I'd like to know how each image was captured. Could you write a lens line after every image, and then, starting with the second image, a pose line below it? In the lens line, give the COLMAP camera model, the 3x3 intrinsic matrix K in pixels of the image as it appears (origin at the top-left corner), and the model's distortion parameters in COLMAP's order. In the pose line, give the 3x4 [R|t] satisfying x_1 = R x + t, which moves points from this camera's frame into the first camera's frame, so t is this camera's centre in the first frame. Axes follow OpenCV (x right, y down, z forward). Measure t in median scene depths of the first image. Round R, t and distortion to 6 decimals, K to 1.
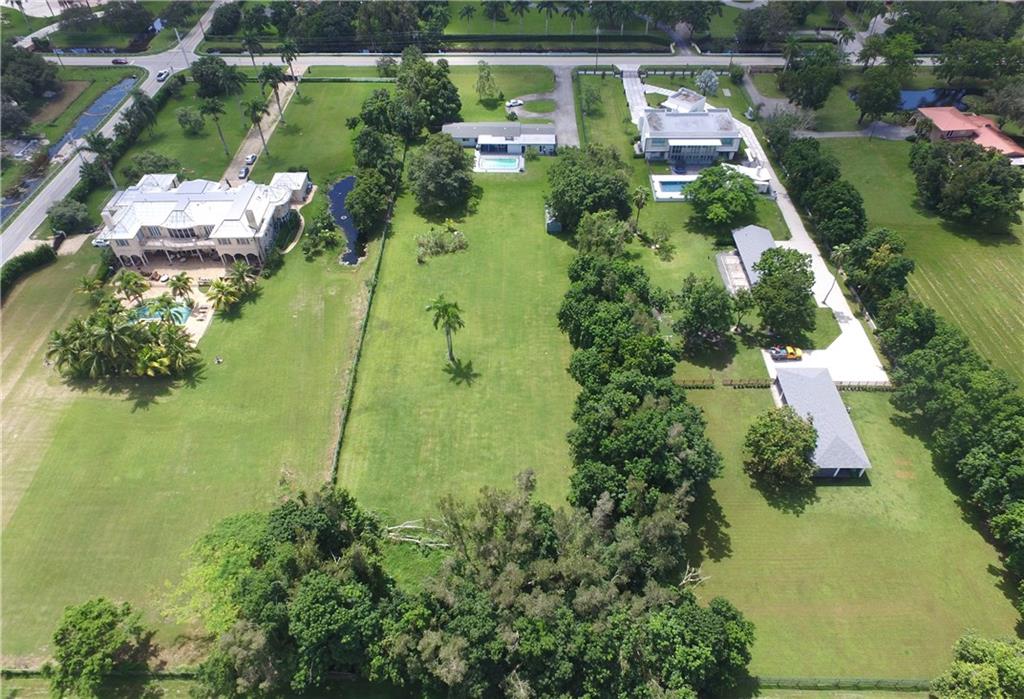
lens RADIAL K [[639.0, 0, 512.8], [0, 639.0, 328.8], [0, 0, 1]] dist [-0.003438, -0.000811]
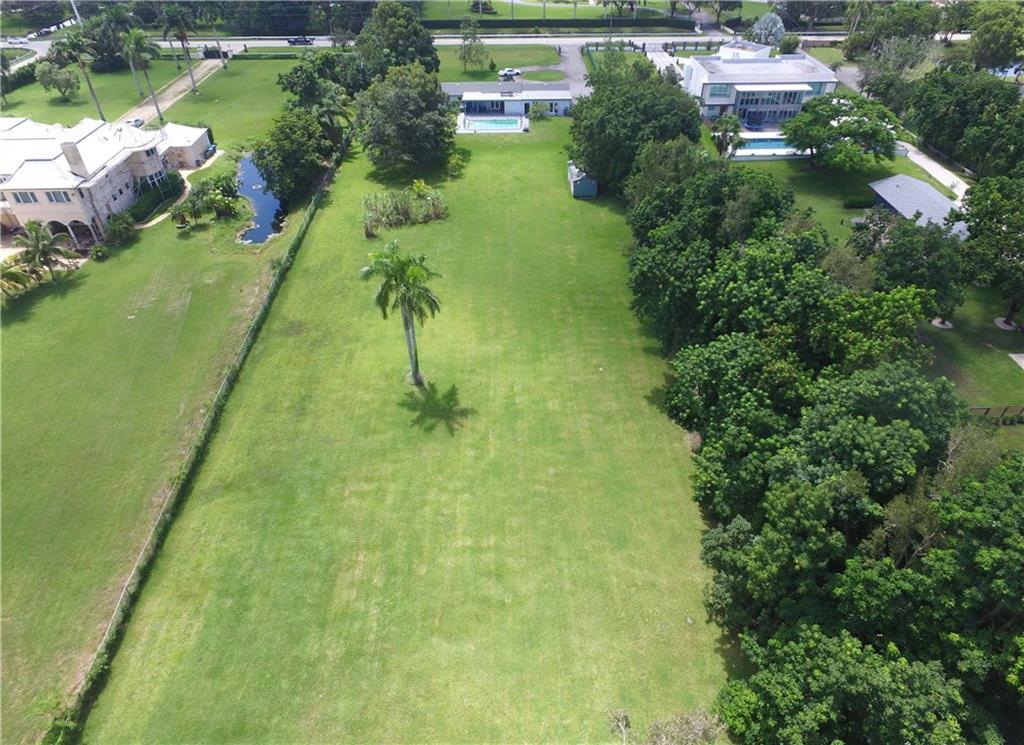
lens RADIAL K [[609.1, 0, 512.0], [0, 609.1, 330.8], [0, 0, 1]] dist [0.003496, 0.001443]
pose [[0.999433, -0.015055, 0.030110, -0.029790], [0.018693, 0.992054, -0.124419, 0.059080], [-0.027997, 0.124911, 0.991773, 0.446407]]
